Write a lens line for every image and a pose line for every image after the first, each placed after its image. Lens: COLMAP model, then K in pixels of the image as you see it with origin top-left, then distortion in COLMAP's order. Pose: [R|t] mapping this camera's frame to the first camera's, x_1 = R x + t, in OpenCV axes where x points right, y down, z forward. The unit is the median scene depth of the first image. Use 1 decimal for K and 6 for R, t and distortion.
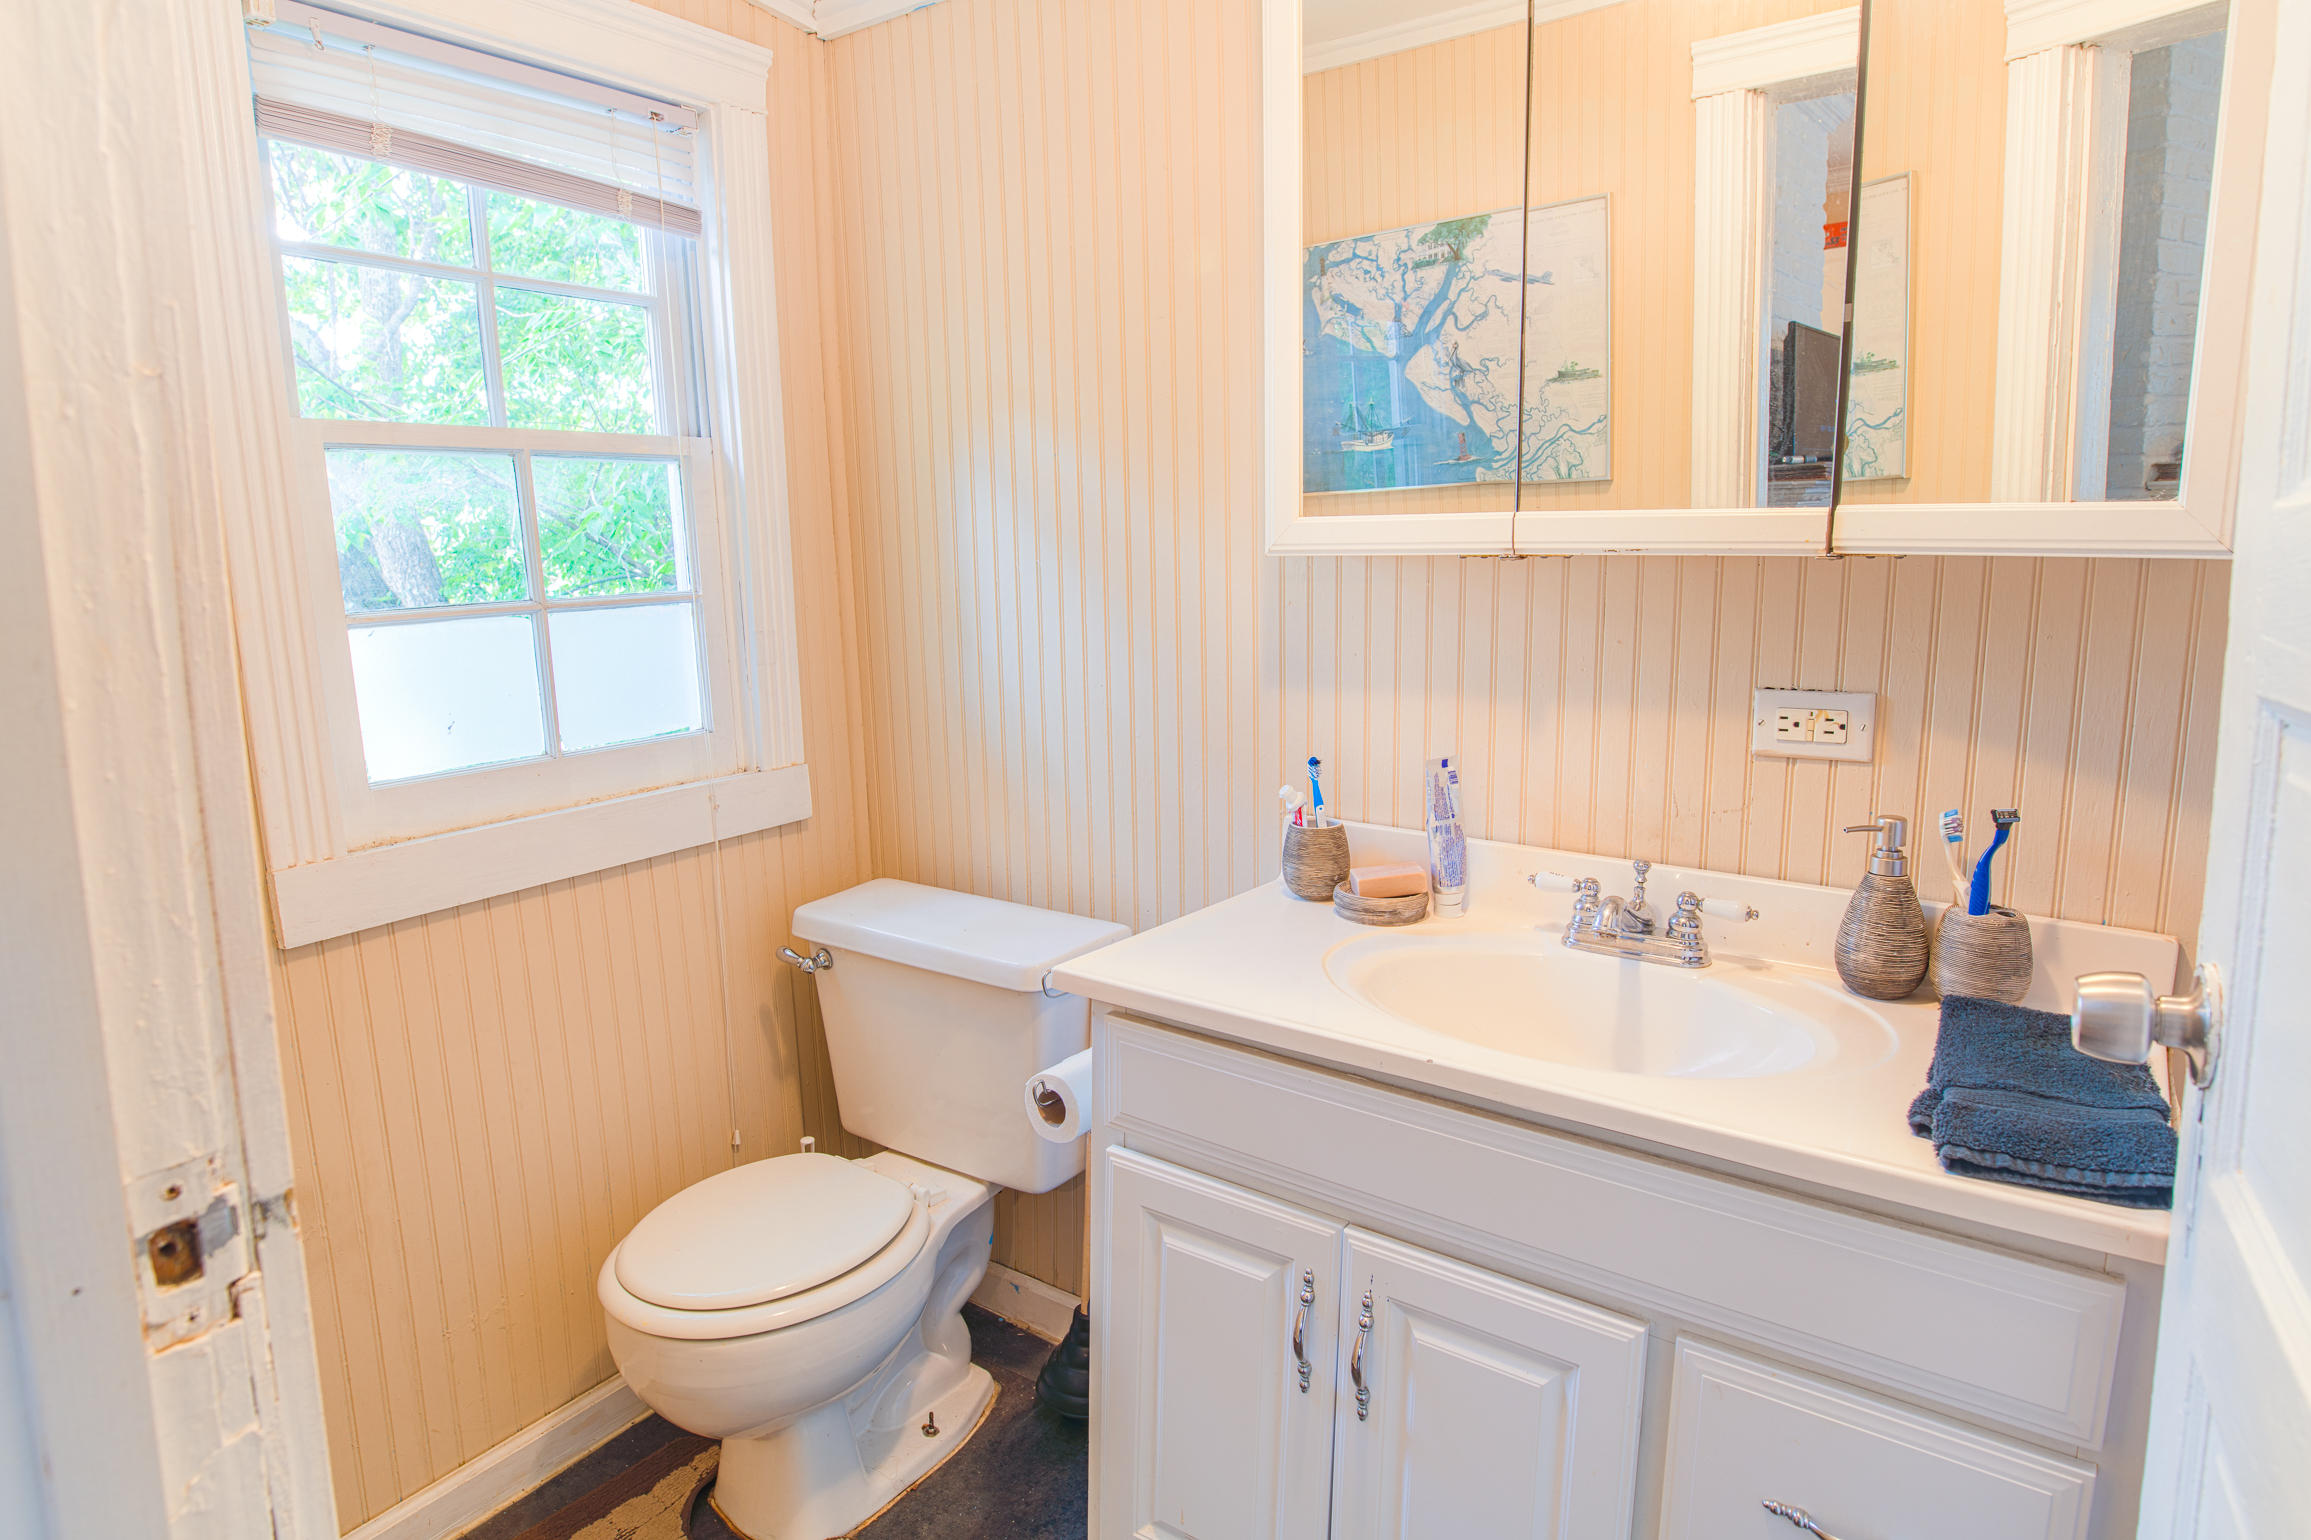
lens RADIAL K [[1335.1, 0, 1155.5], [0, 1335.1, 770.0], [0, 0, 1]] dist [-0.018056, -0.003559]
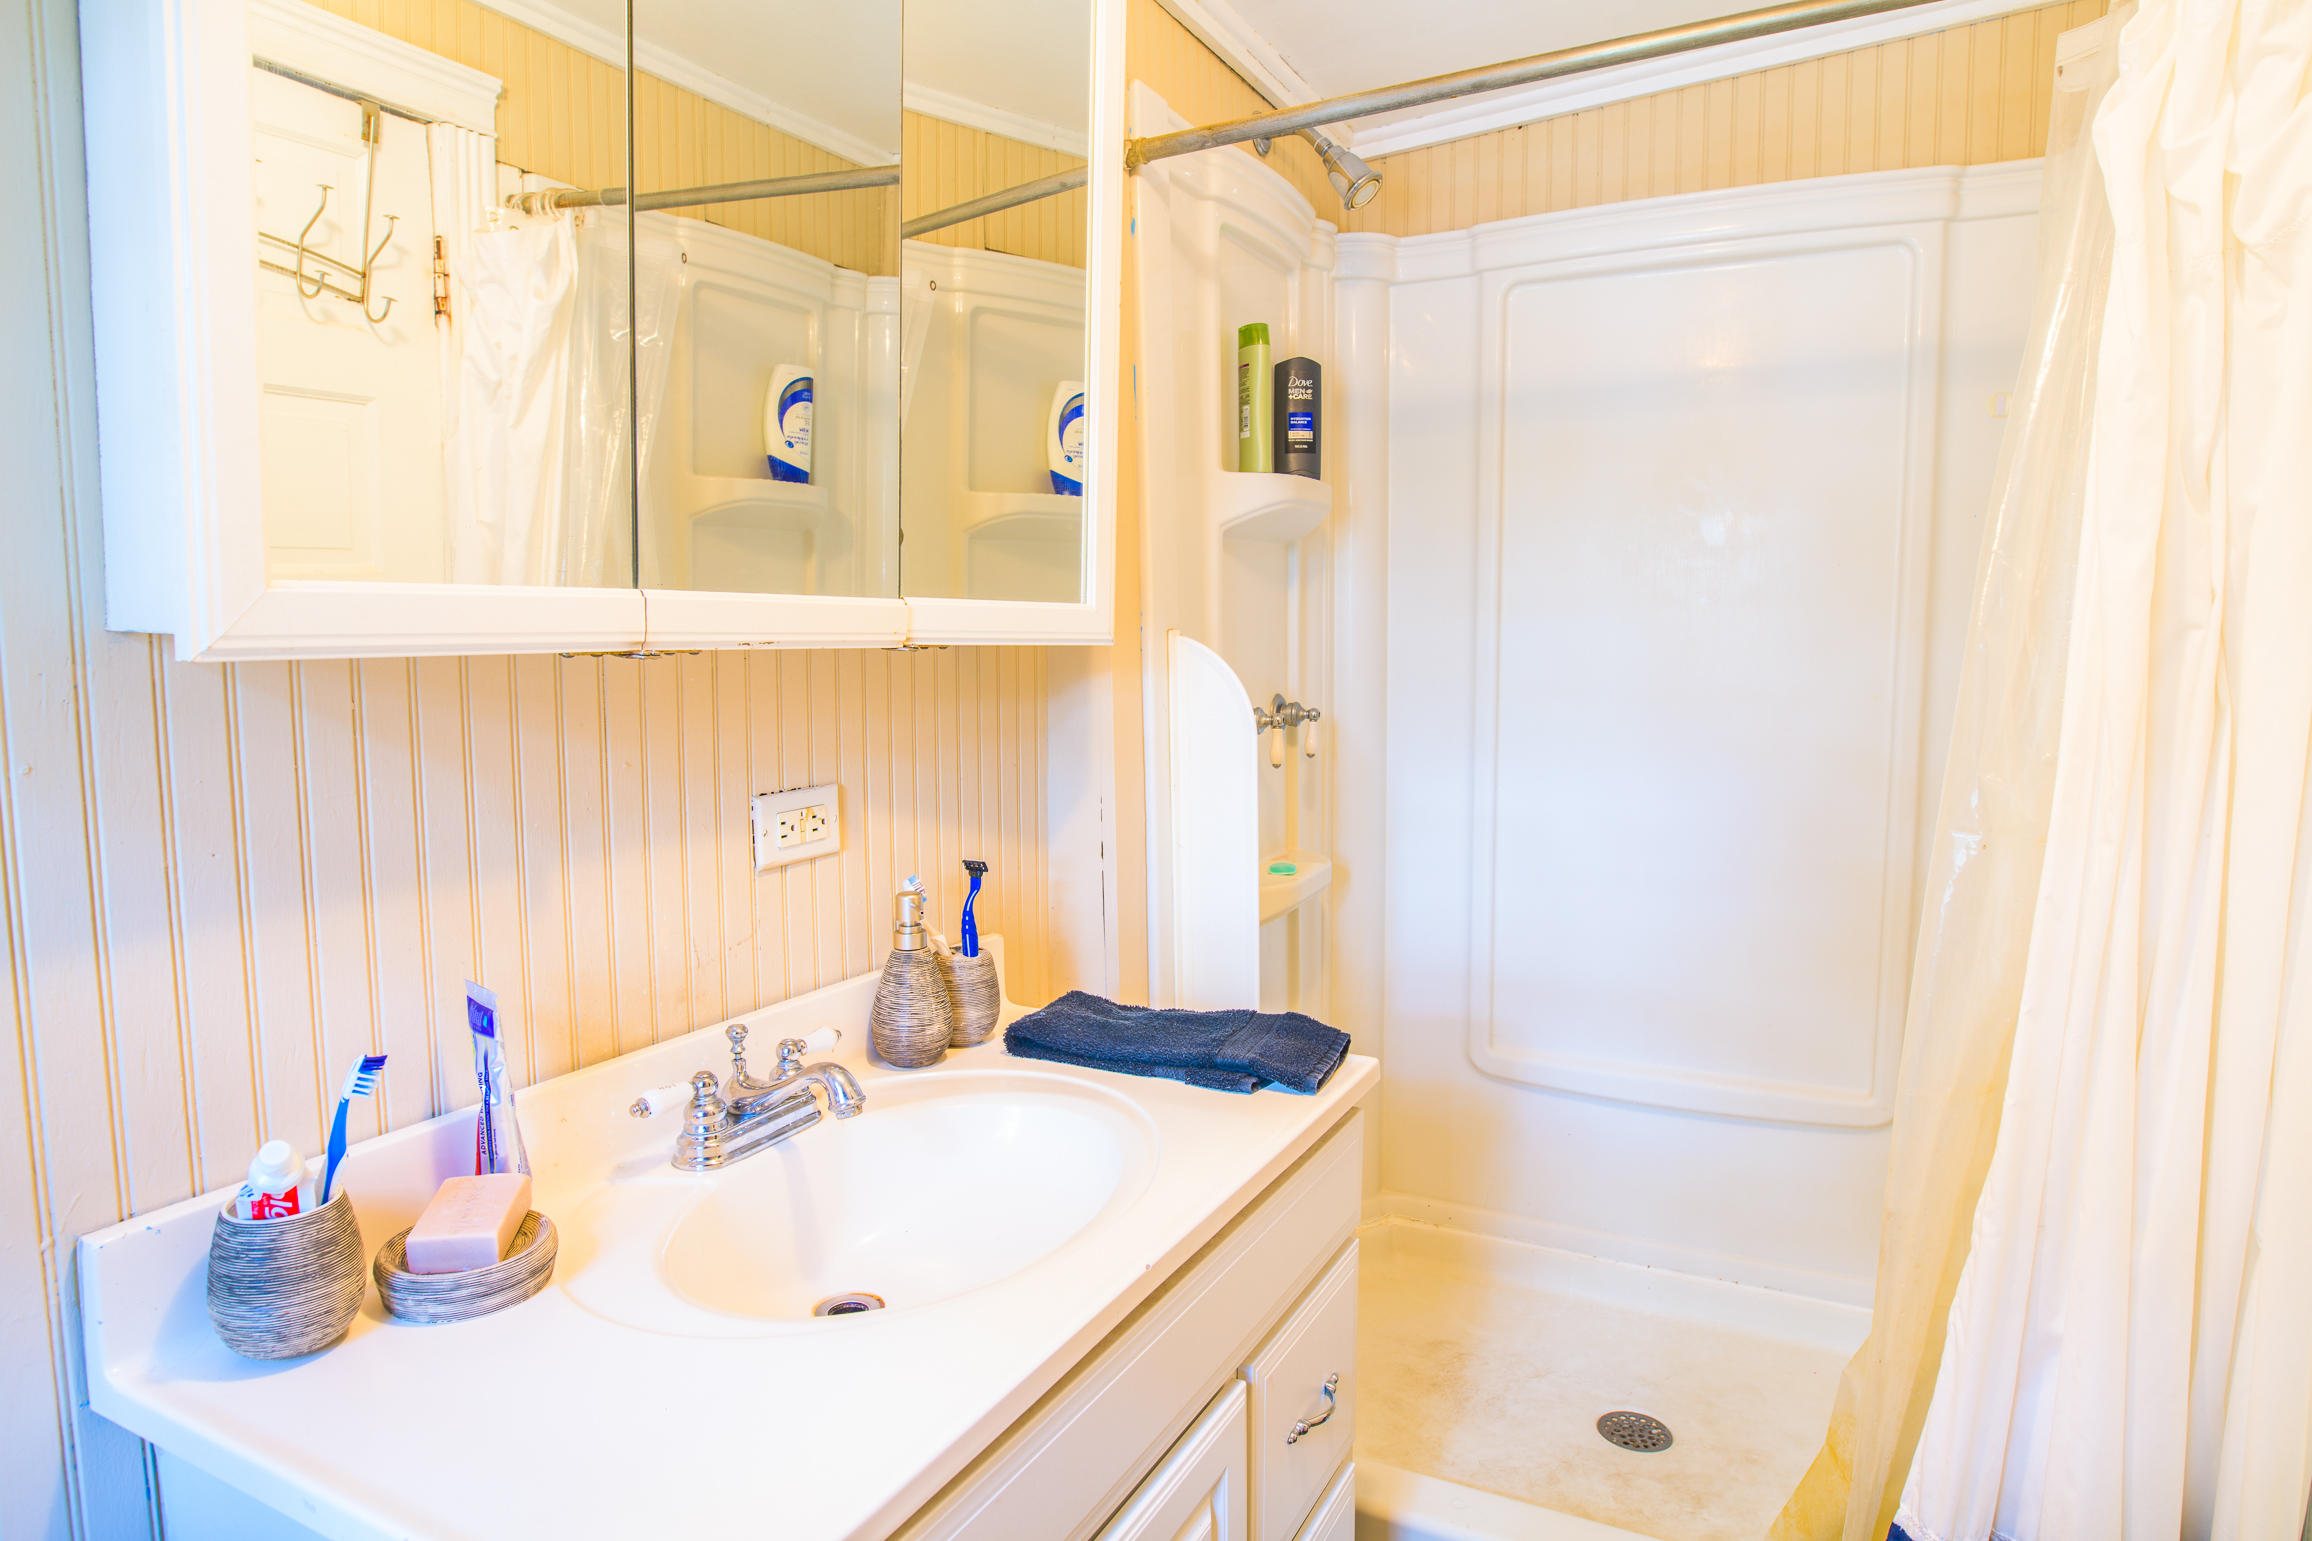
lens RADIAL K [[1335.7, 0, 1156.0], [0, 1335.7, 770.5], [0, 0, 1]] dist [-0.018056, -0.003559]
pose [[-0.168180, -0.096895, 0.980983, -0.467917], [0.164186, 0.978503, 0.124798, -0.147480], [-0.971987, 0.182052, -0.148656, 0.881401]]
